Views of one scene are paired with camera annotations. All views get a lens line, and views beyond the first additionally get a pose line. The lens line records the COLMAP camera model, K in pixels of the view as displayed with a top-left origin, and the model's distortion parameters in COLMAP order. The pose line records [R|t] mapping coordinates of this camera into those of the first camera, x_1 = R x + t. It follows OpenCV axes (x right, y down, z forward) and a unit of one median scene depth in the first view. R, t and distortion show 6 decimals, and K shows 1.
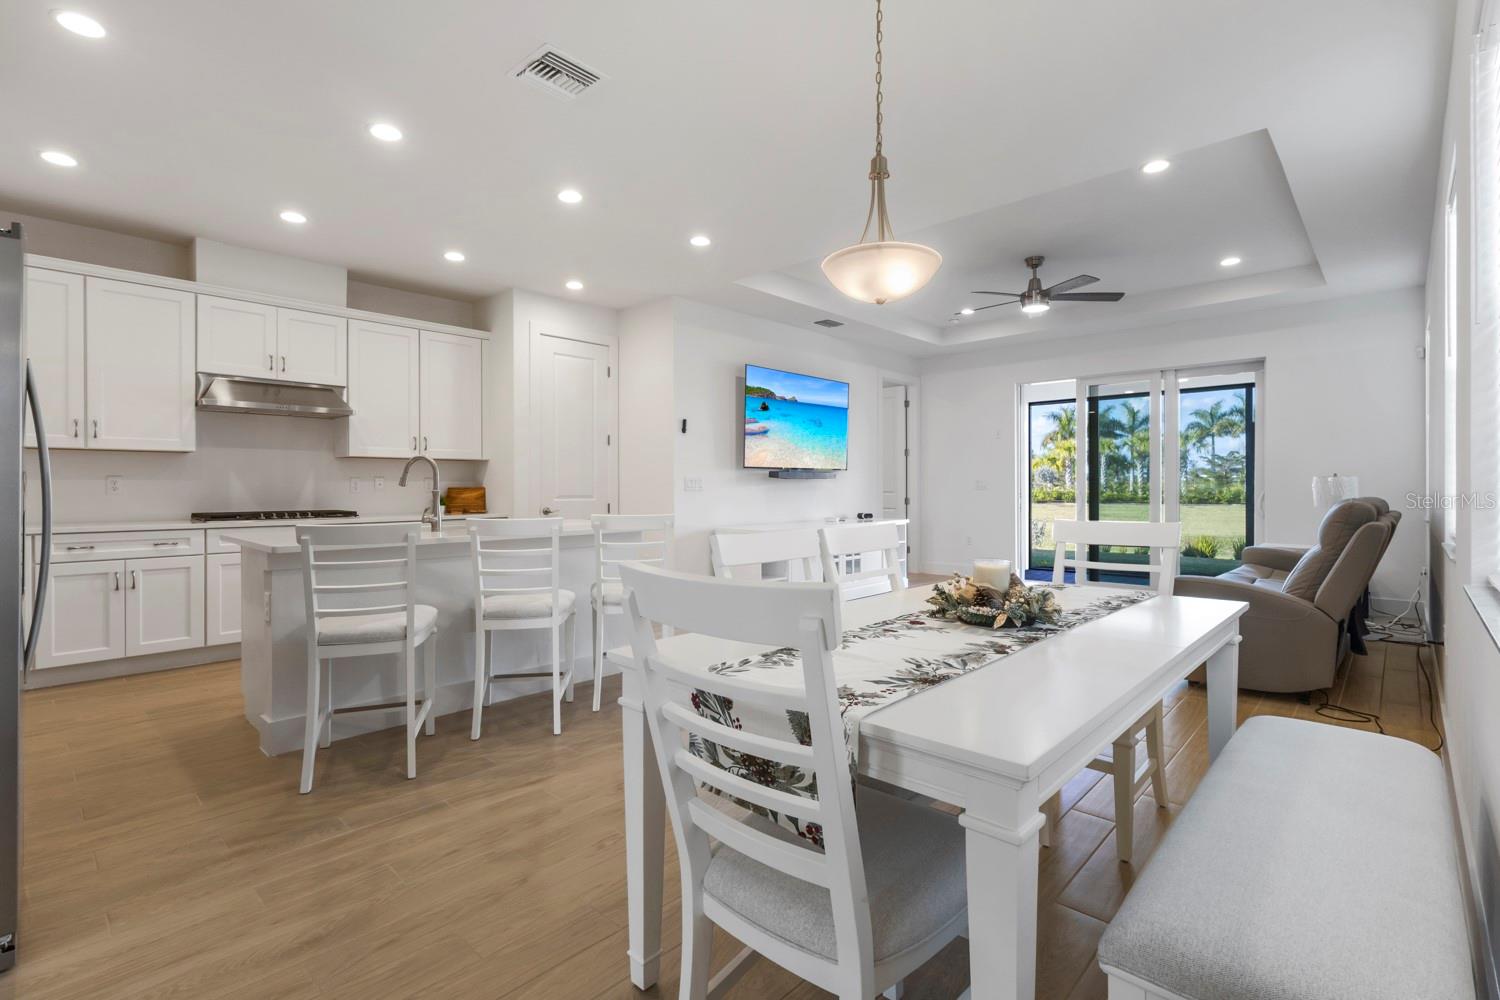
lens RADIAL K [[694.7, 0, 744.7], [0, 694.7, 484.9], [0, 0, 1]] dist [-0.000542, -0.000216]
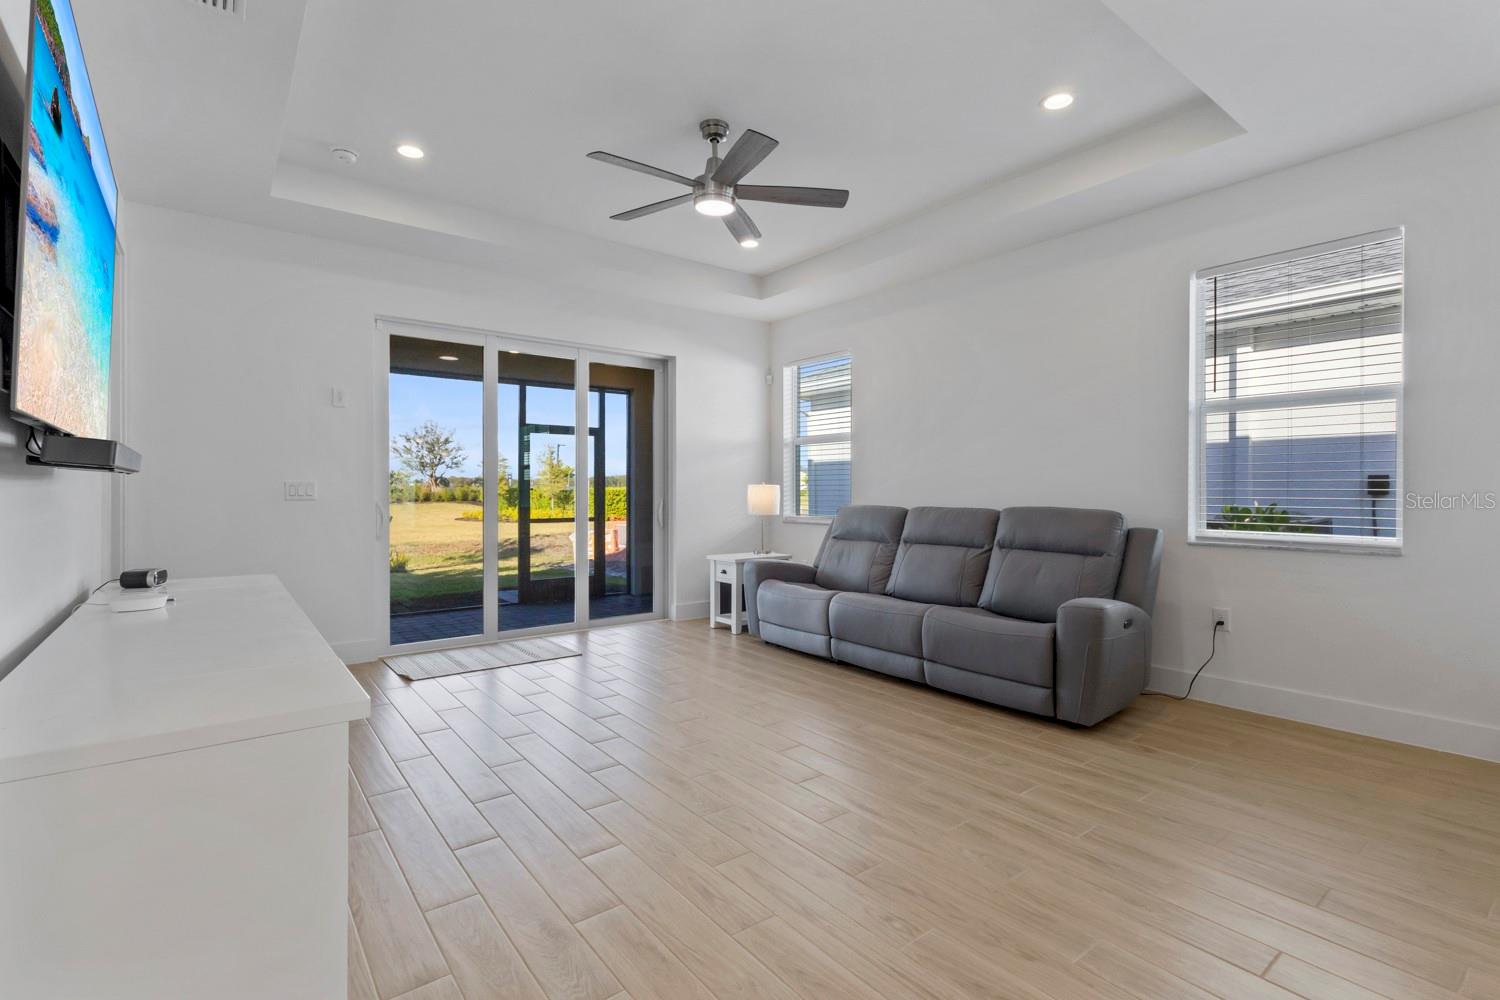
lens RADIAL K [[694.7, 0, 750.6], [0, 694.7, 491.3], [0, 0, 1]] dist [-0.000542, -0.000216]
pose [[0.144460, 0.001572, 0.989509, -0.154362], [-0.003314, 0.999994, -0.001105, -0.001552], [-0.989505, -0.003119, 0.144464, 0.728286]]
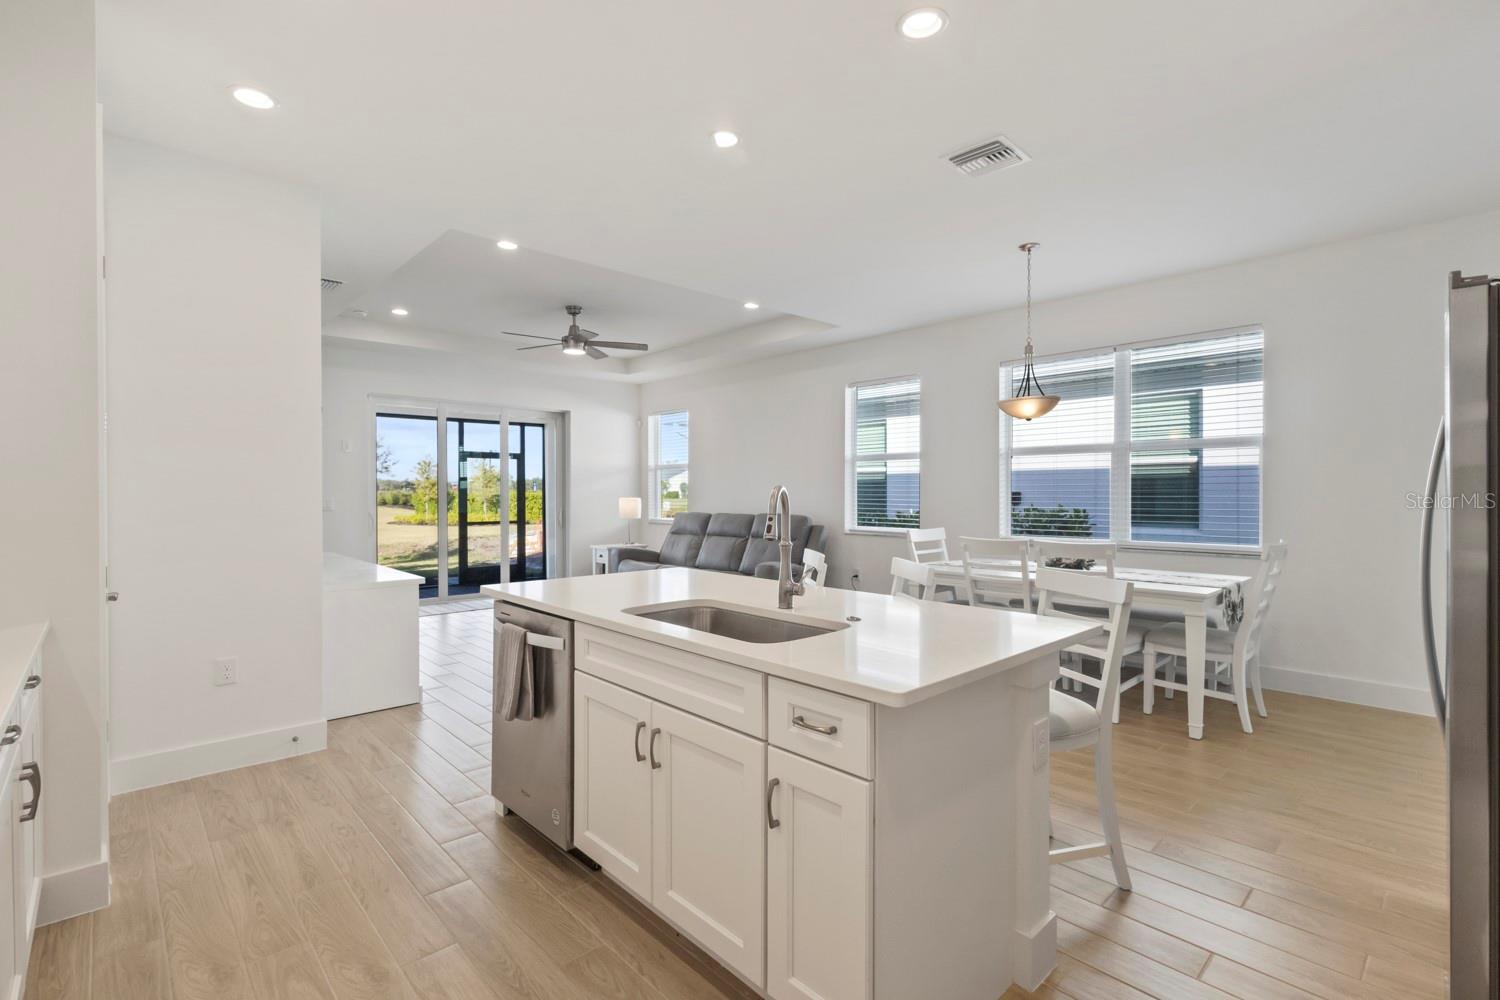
lens RADIAL K [[694.7, 0, 752.3], [0, 694.7, 493.4], [0, 0, 1]] dist [-0.000542, -0.000216]
pose [[0.055682, 0.001356, 0.998448, -0.578121], [-0.001691, 0.999998, -0.001264, -0.018554], [-0.998447, -0.001618, 0.055684, 0.535517]]
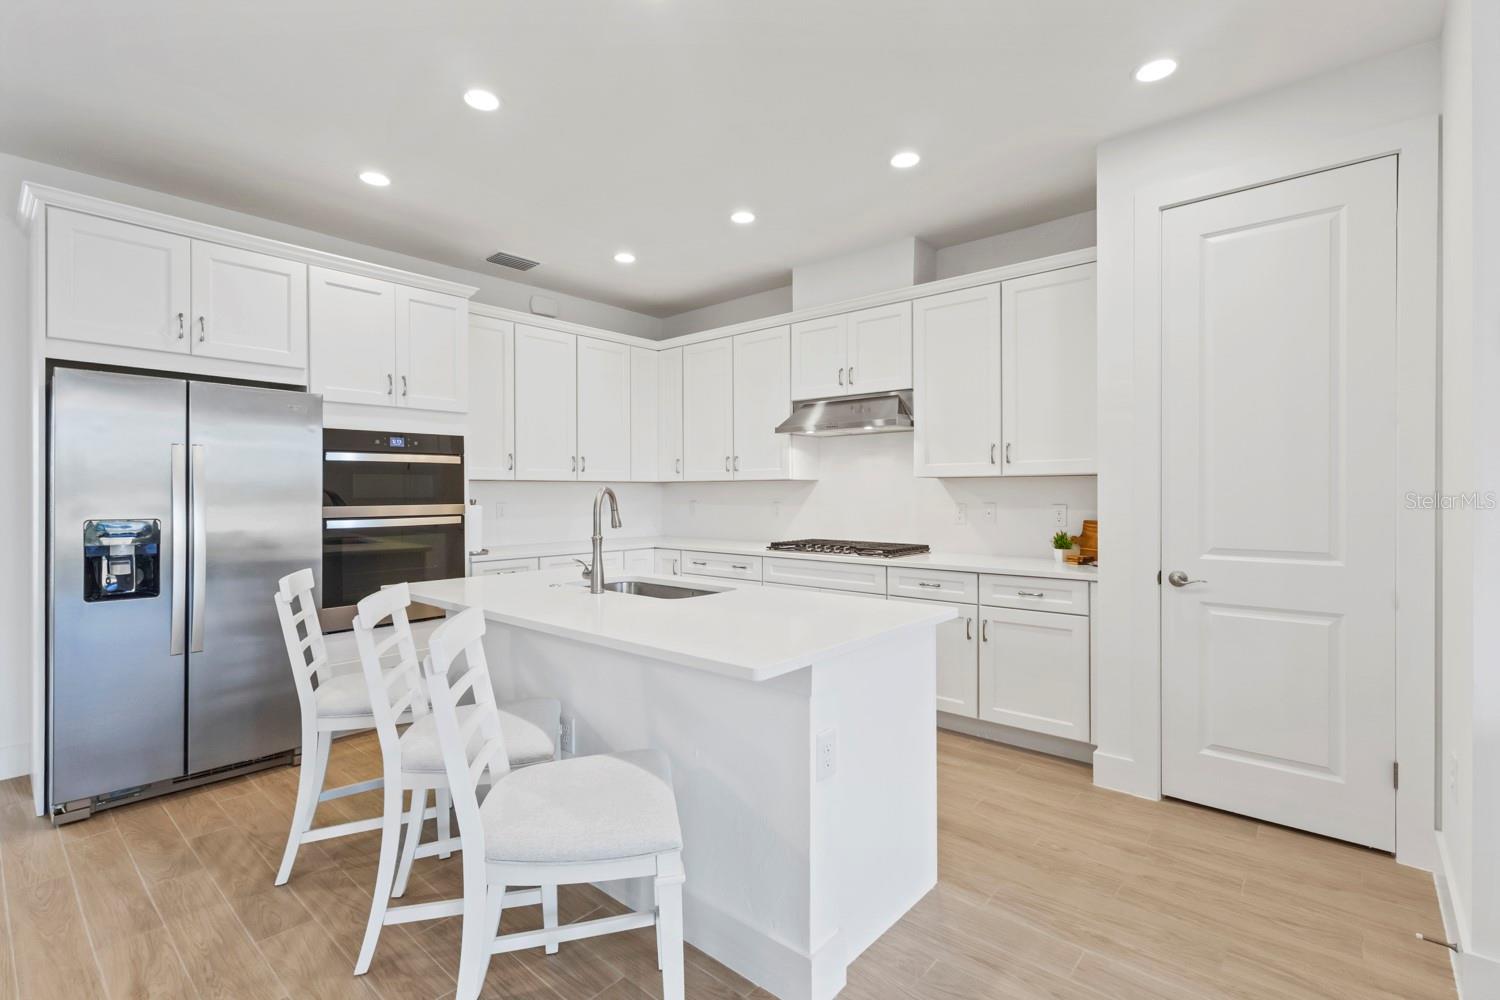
lens RADIAL K [[694.7, 0, 756.1], [0, 694.7, 495.0], [0, 0, 1]] dist [-0.000542, -0.000216]
pose [[0.049121, 0.006913, -0.998769, 0.152899], [0.003881, 0.999967, 0.007112, -0.021297], [0.998785, -0.004225, 0.049092, 0.606457]]
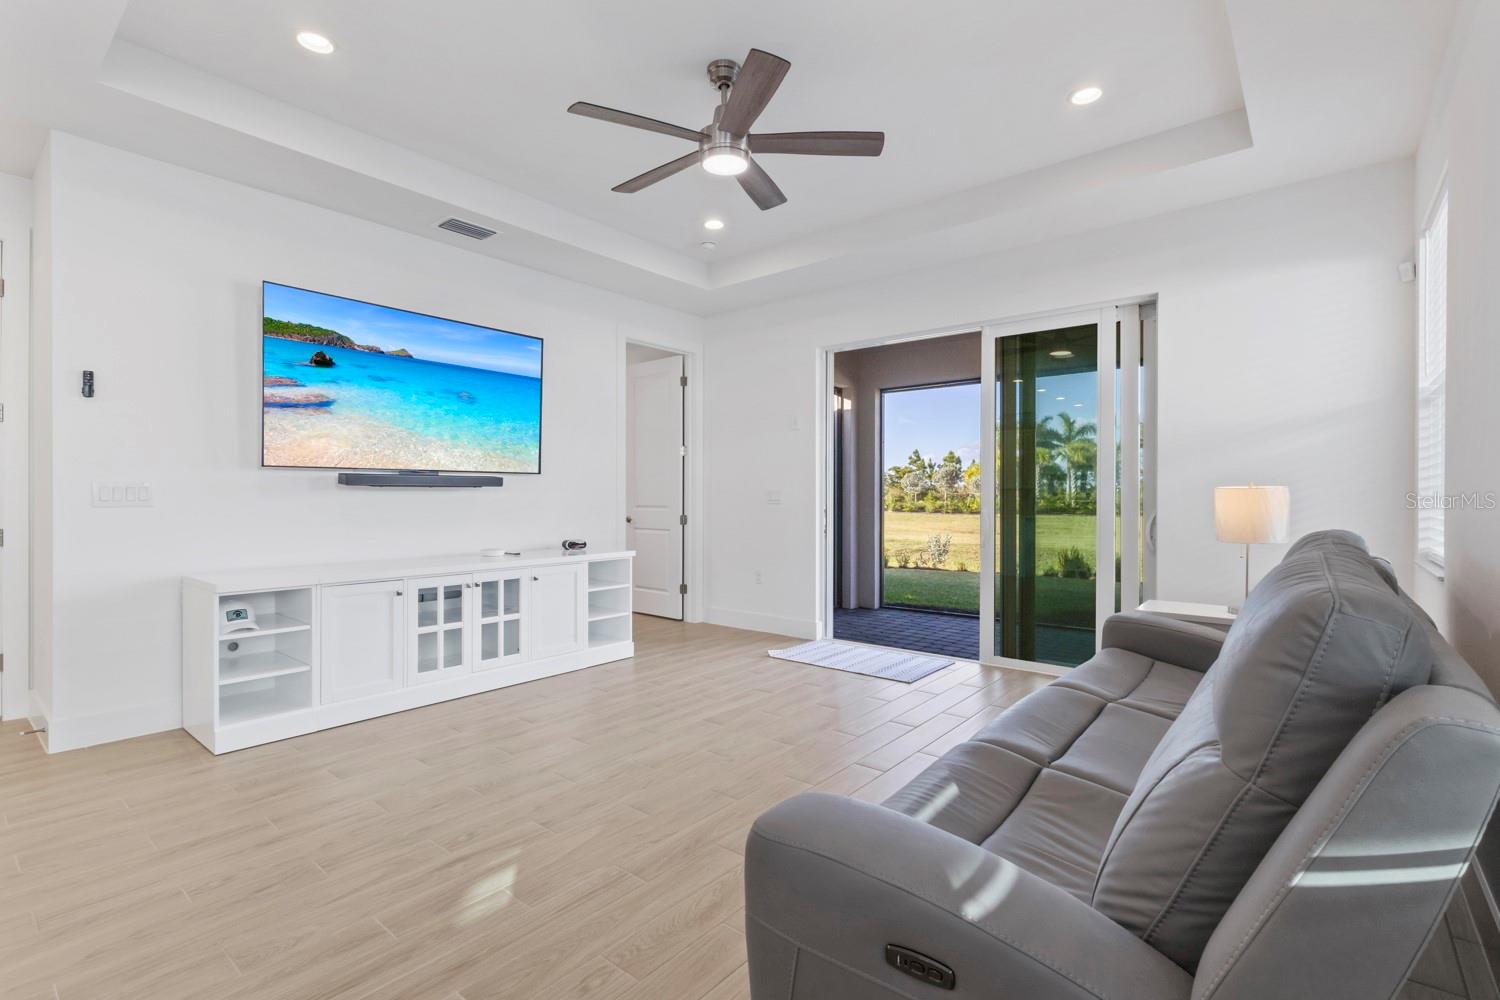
lens RADIAL K [[694.7, 0, 751.0], [0, 694.7, 498.1], [0, 0, 1]] dist [-0.000542, -0.000216]
pose [[0.997496, 0.005602, 0.070499, 0.331841], [-0.006049, 0.999963, 0.006140, -0.004483], [-0.070462, -0.006551, 0.997493, 0.392065]]
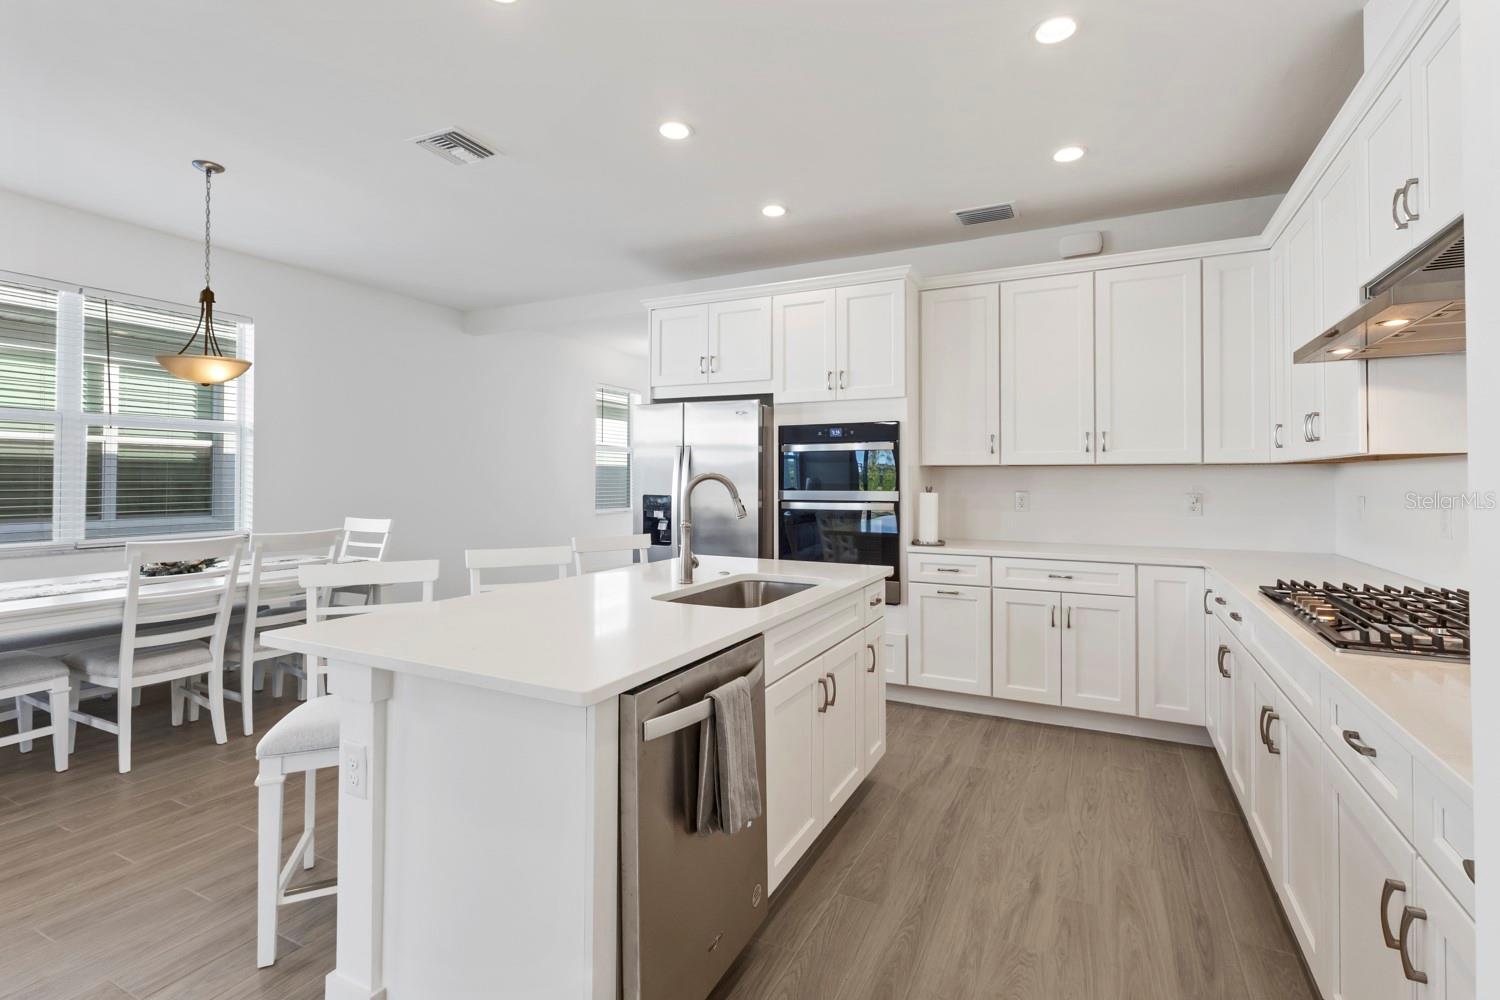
lens RADIAL K [[694.7, 0, 743.7], [0, 694.7, 471.5], [0, 0, 1]] dist [-0.000542, -0.000216]
pose [[-0.959721, -0.003611, -0.280933, -0.166027], [-0.000491, 0.999937, -0.011178, -0.019871], [0.280956, -0.010590, -0.959662, 0.905191]]
